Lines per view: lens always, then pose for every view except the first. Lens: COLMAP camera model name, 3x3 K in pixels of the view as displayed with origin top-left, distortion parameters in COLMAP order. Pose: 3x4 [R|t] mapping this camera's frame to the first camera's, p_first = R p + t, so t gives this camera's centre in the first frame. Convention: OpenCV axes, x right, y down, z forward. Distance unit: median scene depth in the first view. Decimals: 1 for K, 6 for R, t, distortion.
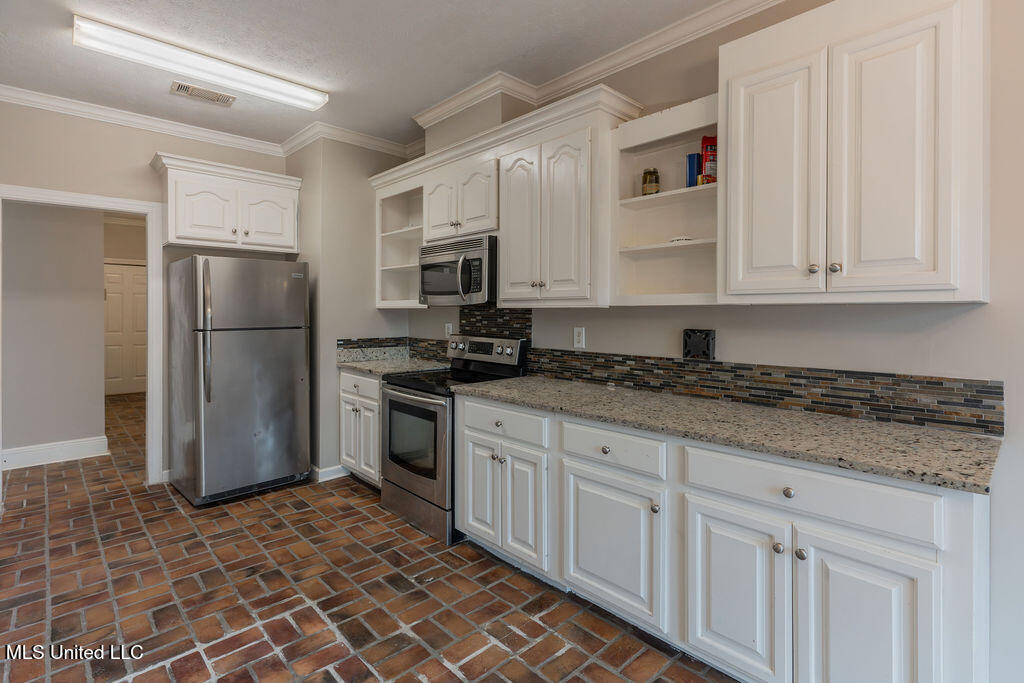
lens RADIAL K [[502.2, 0, 517.5], [0, 502.2, 312.1], [0, 0, 1]] dist [0.003485, 0.000649]
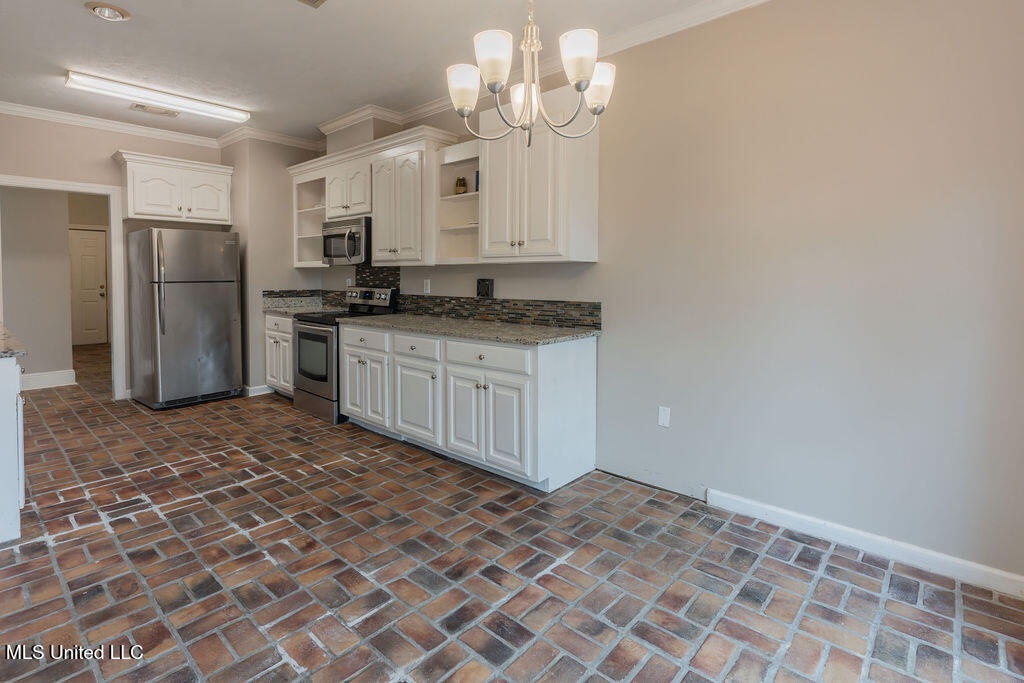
lens RADIAL K [[502.2, 0, 514.6], [0, 502.2, 287.0], [0, 0, 1]] dist [0.003485, 0.000649]
pose [[0.996625, -0.002421, 0.082058, 0.254035], [0.000450, 0.999711, 0.024020, 0.016789], [-0.082092, -0.023902, 0.996338, -0.491190]]
